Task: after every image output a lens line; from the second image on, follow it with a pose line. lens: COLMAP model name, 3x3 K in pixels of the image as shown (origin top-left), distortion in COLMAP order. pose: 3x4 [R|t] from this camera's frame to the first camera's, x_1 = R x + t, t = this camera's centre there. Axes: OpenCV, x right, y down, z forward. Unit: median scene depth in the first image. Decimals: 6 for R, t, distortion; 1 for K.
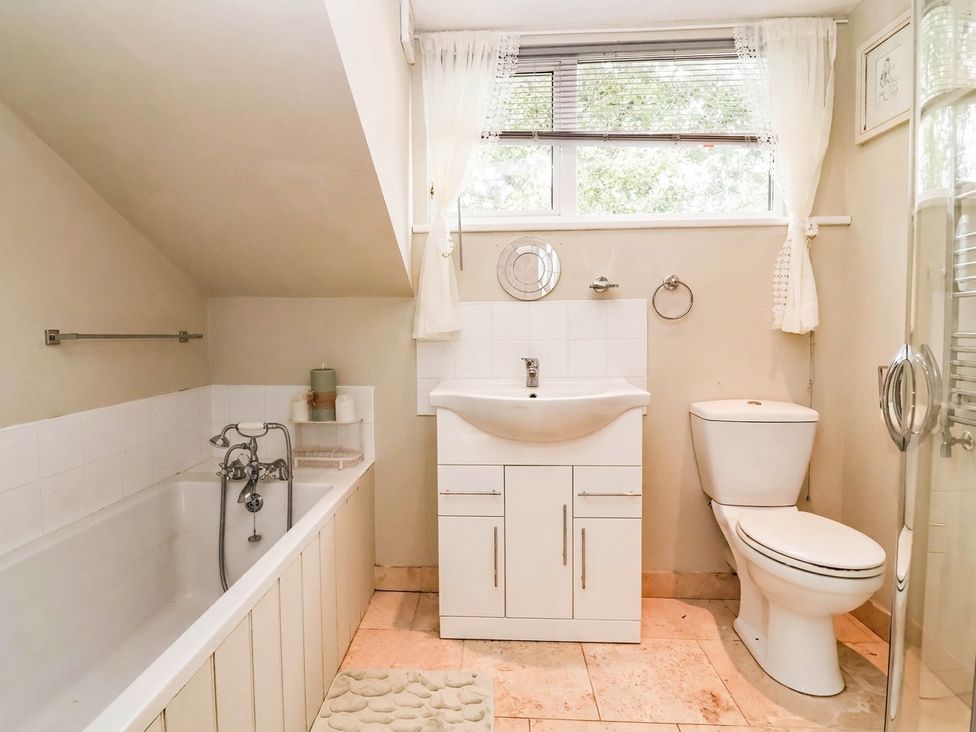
lens RADIAL K [[499.7, 0, 469.8], [0, 499.7, 352.6], [0, 0, 1]] dist [0.000019, -0.010845]
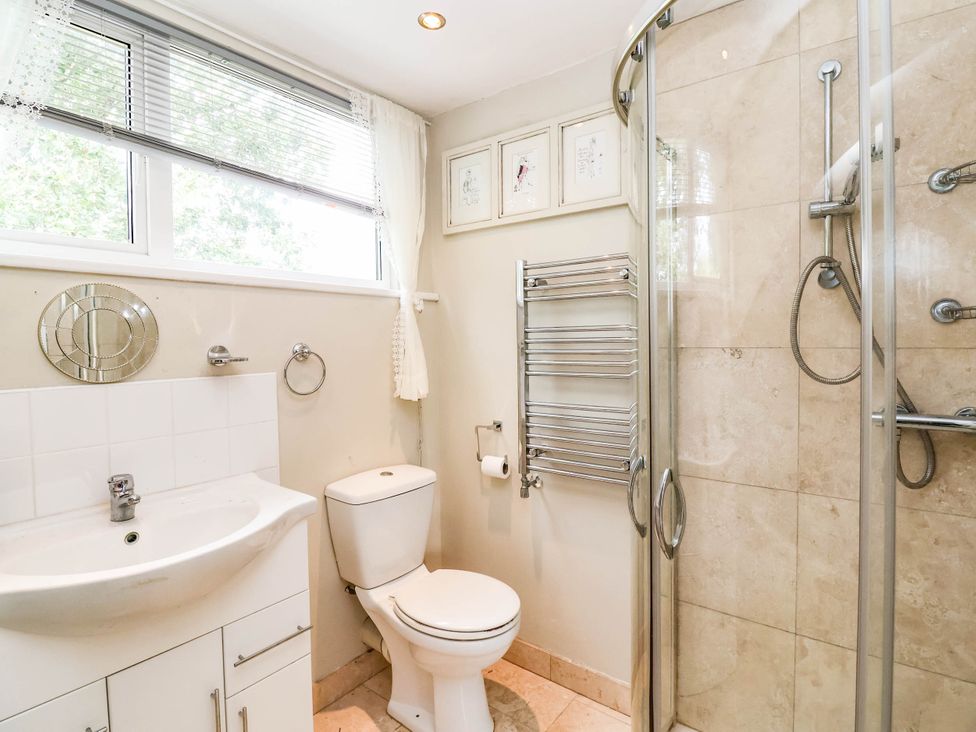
lens RADIAL K [[499.7, 0, 469.8], [0, 499.7, 352.6], [0, 0, 1]] dist [0.000019, -0.010845]
pose [[0.572053, -0.024910, 0.819838, -0.147303], [0.052129, 0.998622, -0.006032, -0.125918], [-0.818558, 0.046188, 0.572564, 0.277602]]
